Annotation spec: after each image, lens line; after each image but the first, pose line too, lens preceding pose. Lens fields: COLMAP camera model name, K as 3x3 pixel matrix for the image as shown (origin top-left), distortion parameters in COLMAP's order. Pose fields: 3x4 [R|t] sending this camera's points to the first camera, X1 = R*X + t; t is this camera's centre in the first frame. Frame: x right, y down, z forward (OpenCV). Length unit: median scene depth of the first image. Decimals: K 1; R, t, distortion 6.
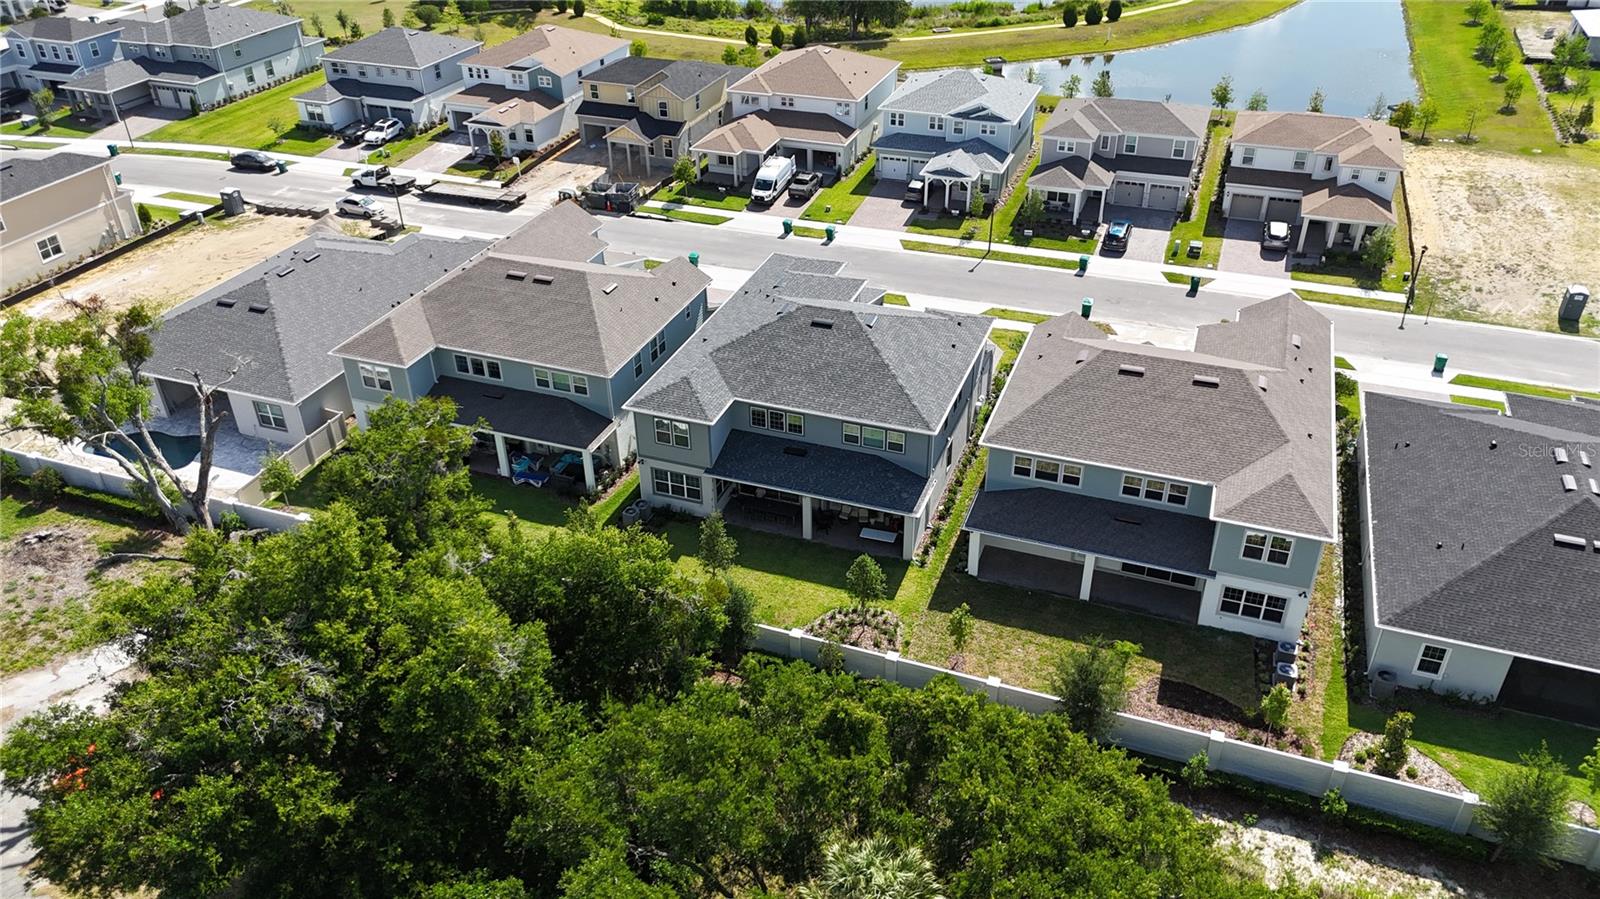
lens RADIAL K [[1168.1, 0, 805.6], [0, 1168.1, 460.5], [0, 0, 1]] dist [0.063471, -0.064046]
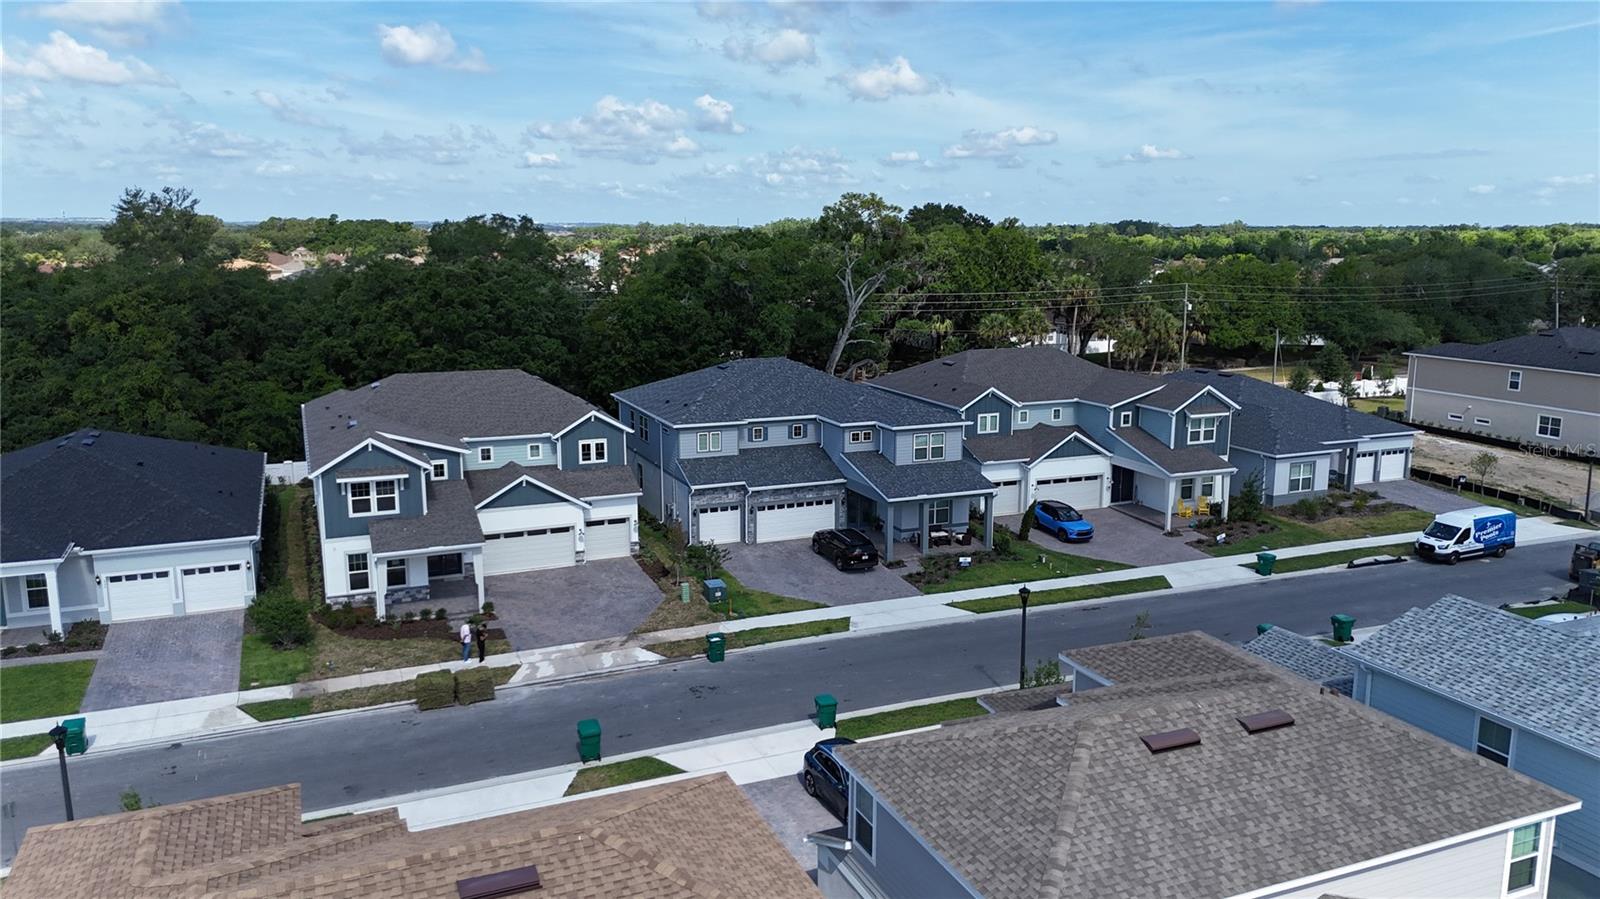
lens RADIAL K [[1168.1, 0, 793.6], [0, 1168.1, 446.9], [0, 0, 1]] dist [0.063471, -0.064046]
pose [[-0.730226, 0.134095, -0.669917, 0.469916], [-0.364303, 0.753094, 0.547843, -0.428724], [0.577974, 0.644102, -0.501077, 0.999817]]
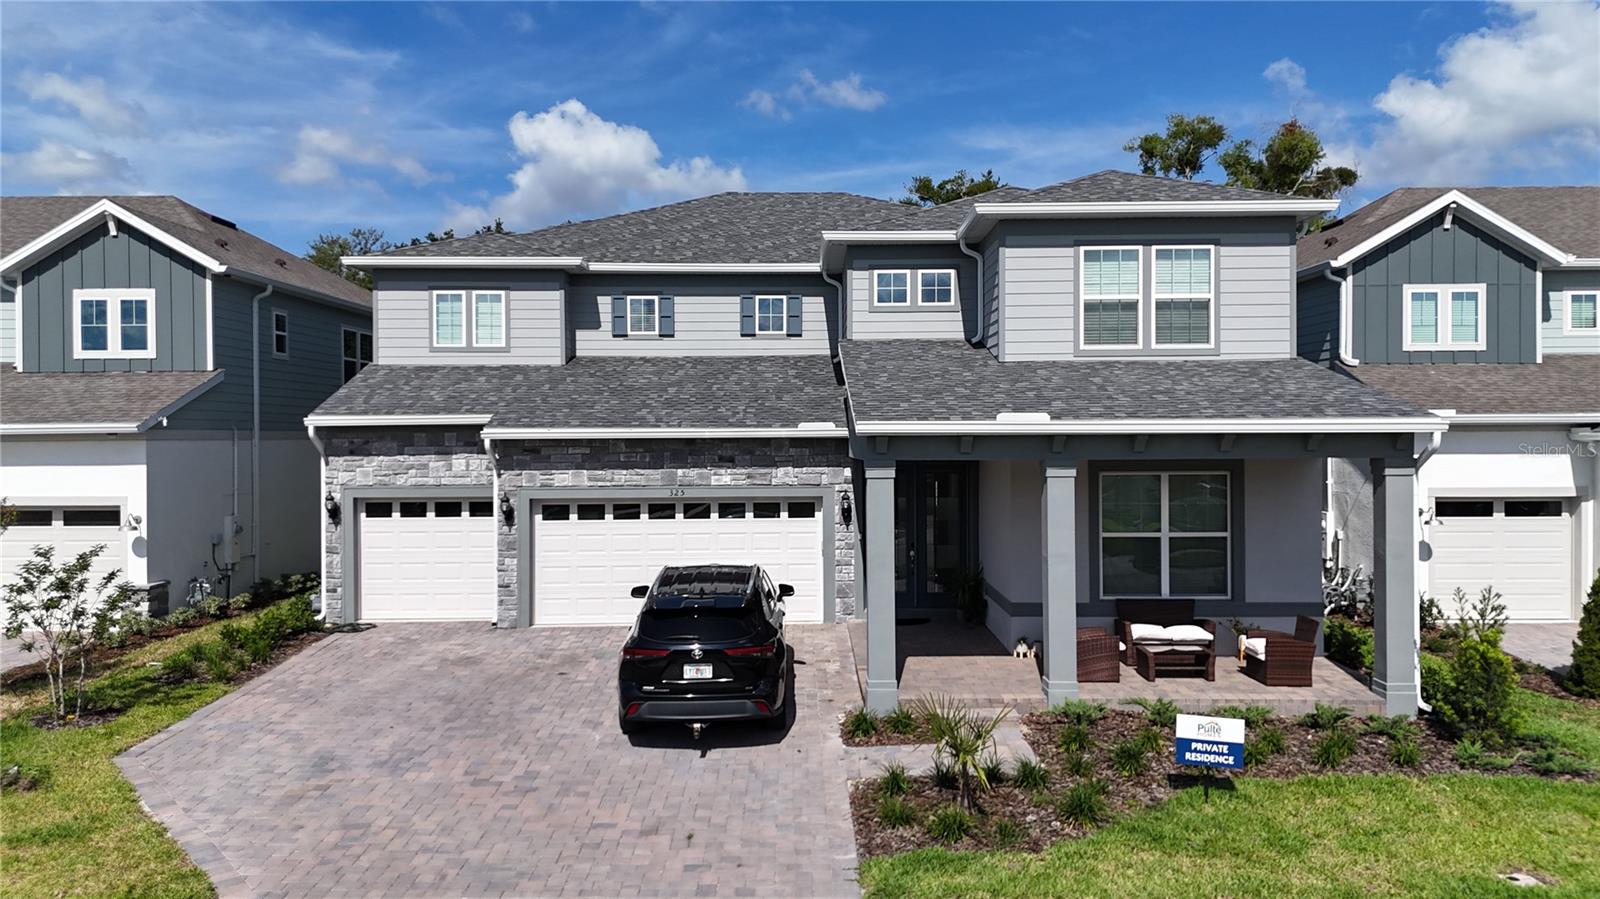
lens RADIAL K [[1168.1, 0, 807.3], [0, 1168.1, 445.0], [0, 0, 1]] dist [0.063471, -0.064046]
pose [[-0.937068, 0.015765, -0.348790, 0.109446], [-0.177034, 0.839583, 0.513575, -0.177970], [0.300934, 0.543003, -0.783956, 0.857798]]
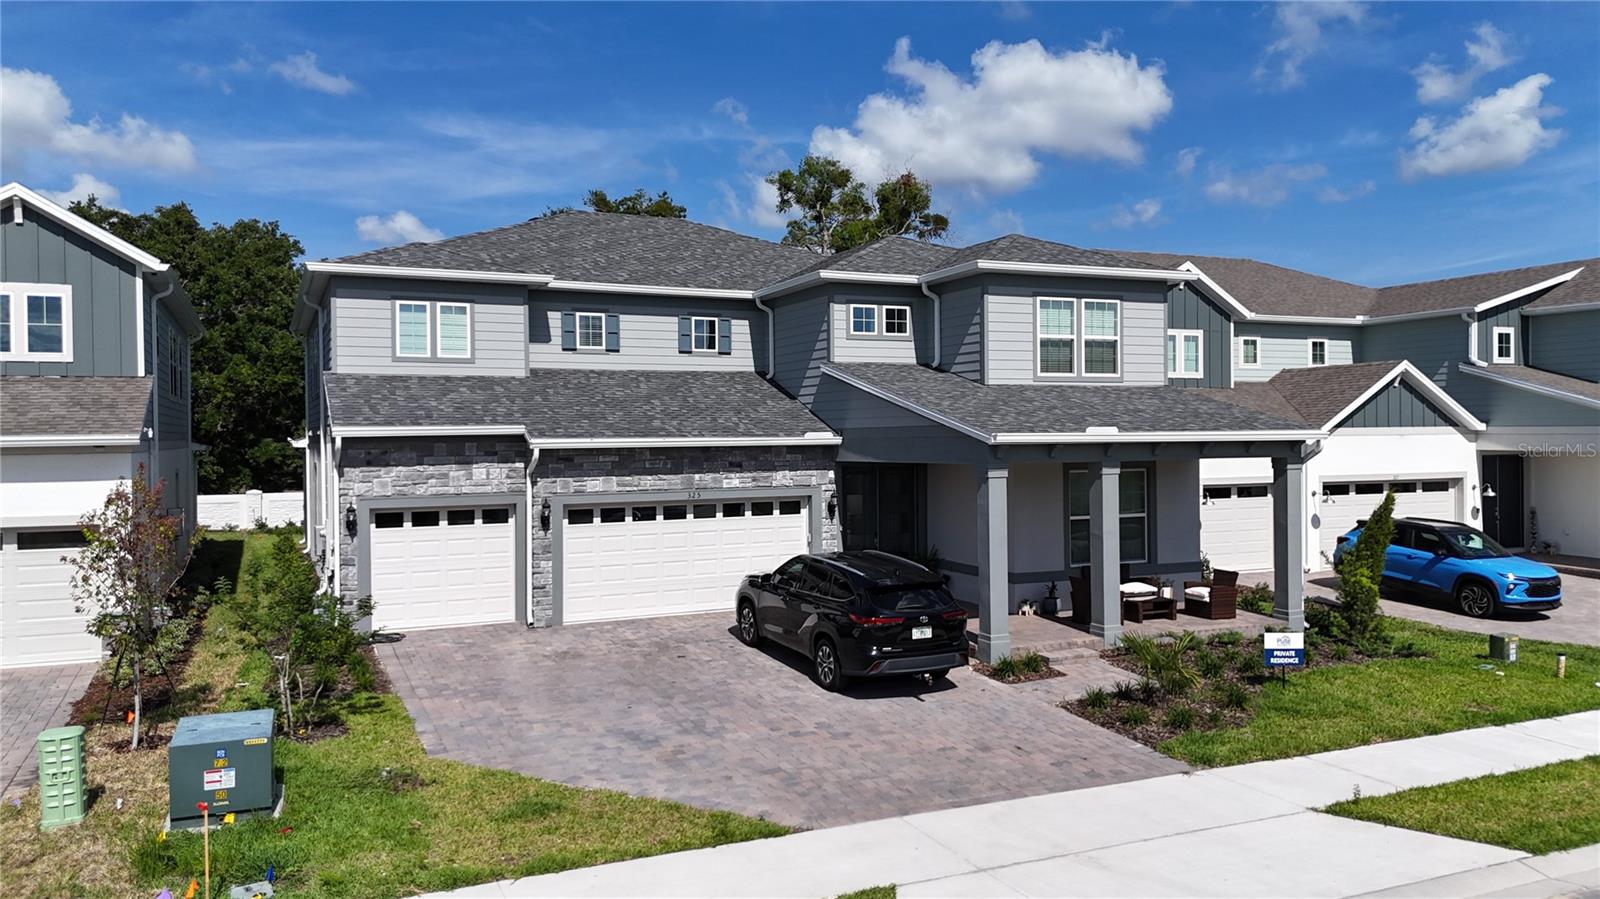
lens RADIAL K [[1168.1, 0, 803.2], [0, 1168.1, 446.4], [0, 0, 1]] dist [0.063471, -0.064046]
pose [[-0.708472, 0.021734, -0.705404, 0.193977], [-0.367476, 0.841976, 0.395016, -0.169293], [0.602519, 0.539076, -0.588530, 0.839875]]
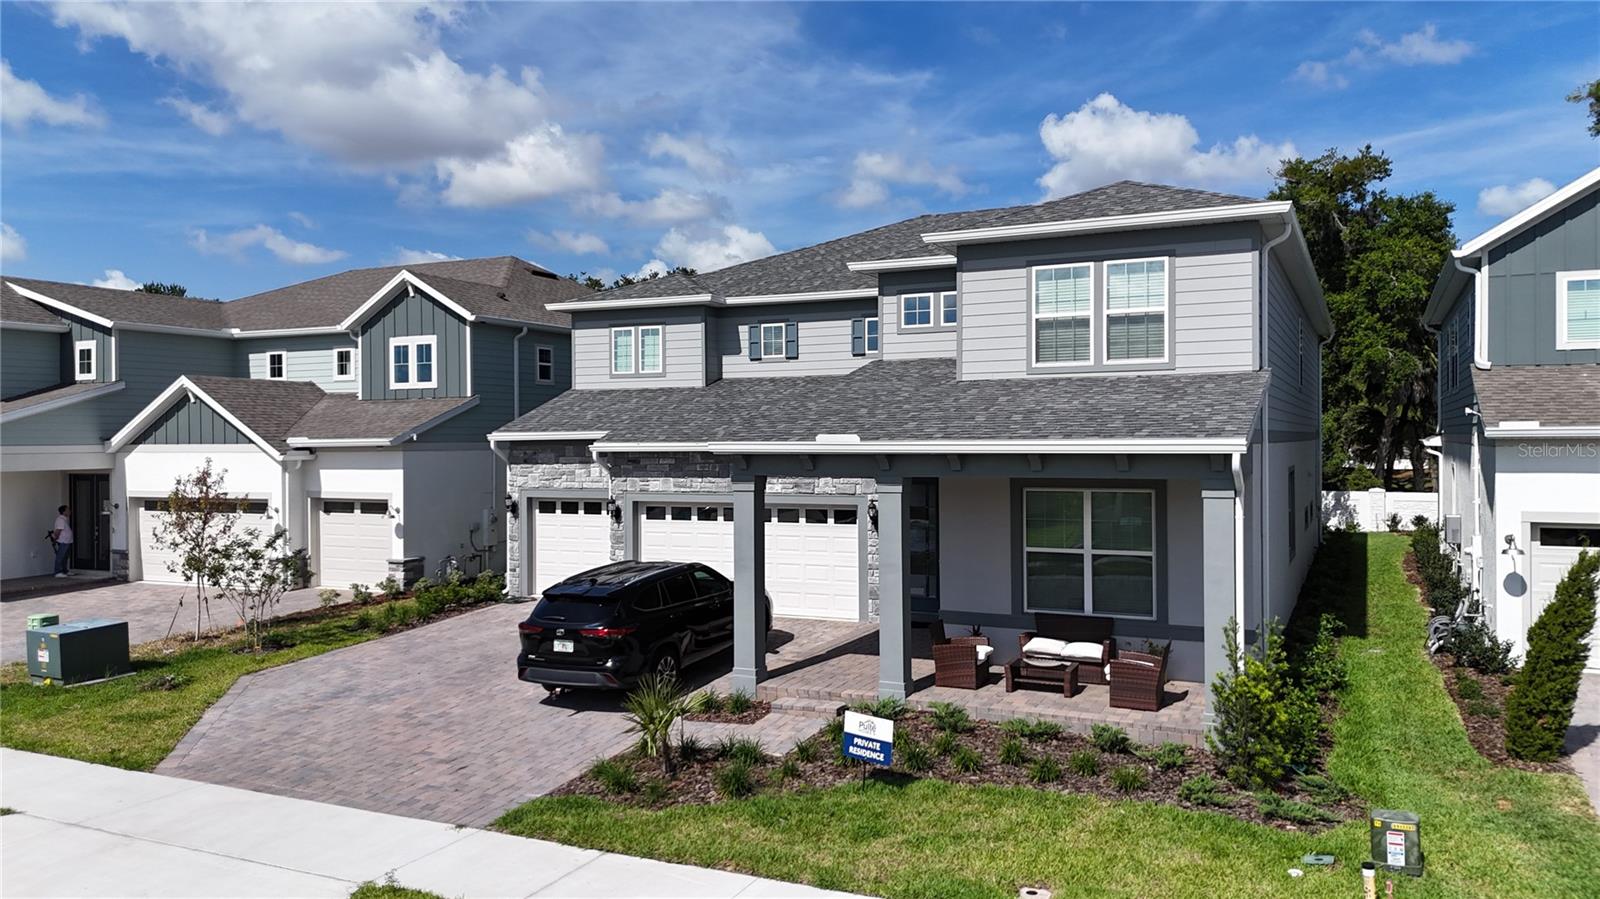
lens RADIAL K [[1168.1, 0, 815.0], [0, 1168.1, 452.6], [0, 0, 1]] dist [0.063471, -0.064046]
pose [[-0.996391, 0.014586, 0.083621, 0.035136], [0.058103, 0.835361, 0.546622, -0.194431], [-0.061880, 0.549508, -0.833194, 0.880948]]
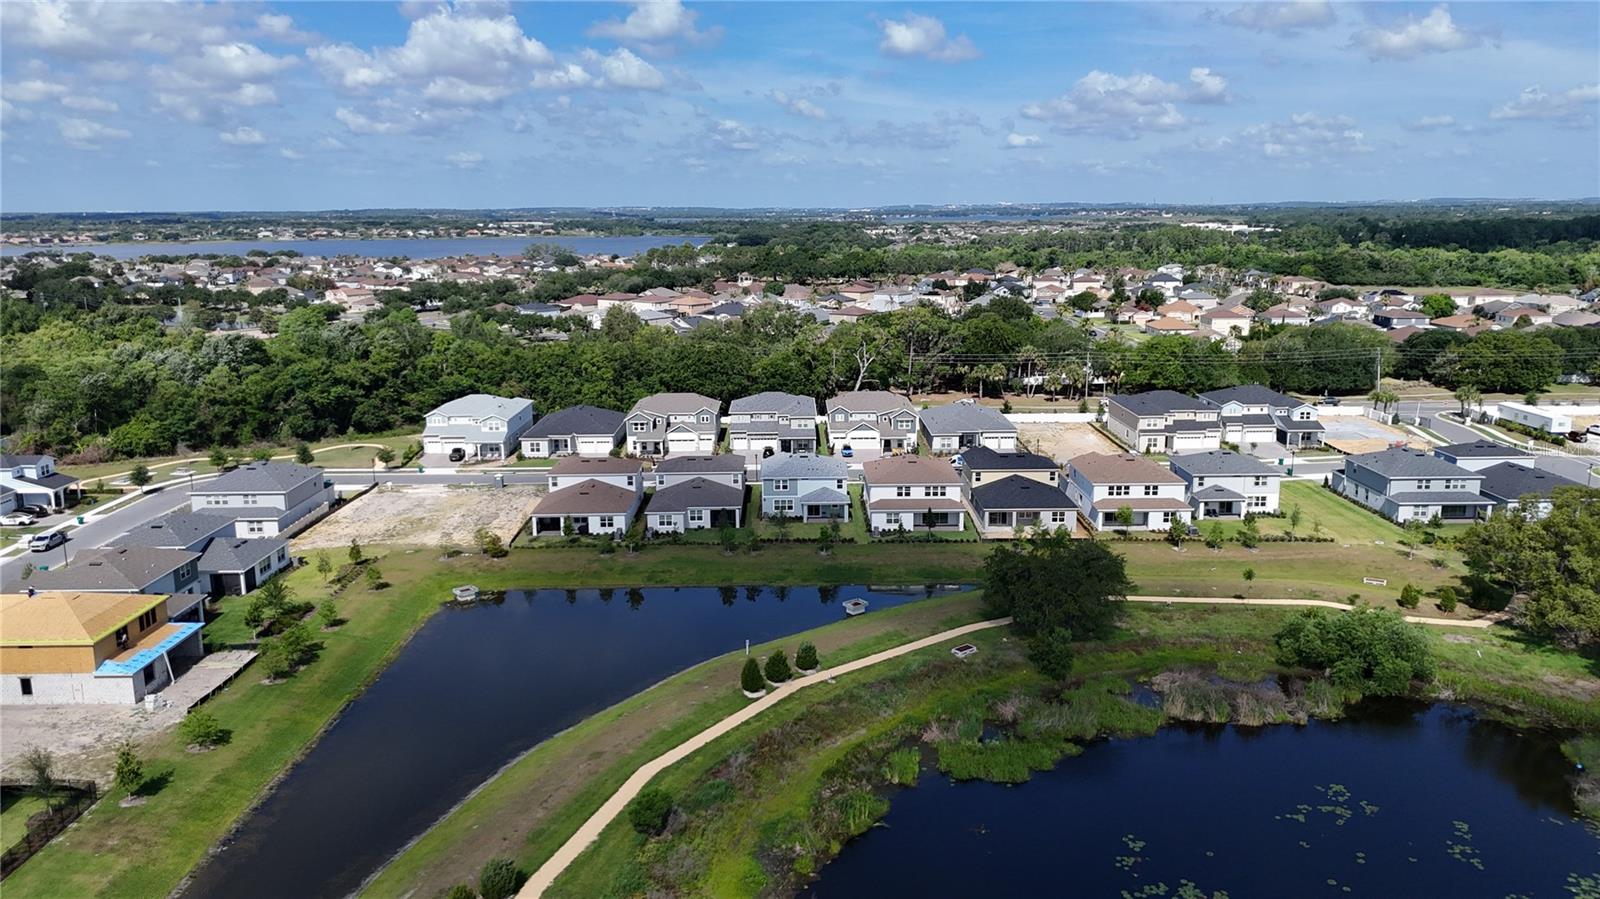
lens RADIAL K [[1168.1, 0, 810.2], [0, 1168.1, 439.3], [0, 0, 1]] dist [0.063471, -0.064046]
pose [[-0.932399, 0.086932, -0.350820, 0.689606], [-0.180240, 0.729503, 0.659803, -1.400613], [0.313282, 0.678431, -0.664519, 2.064016]]
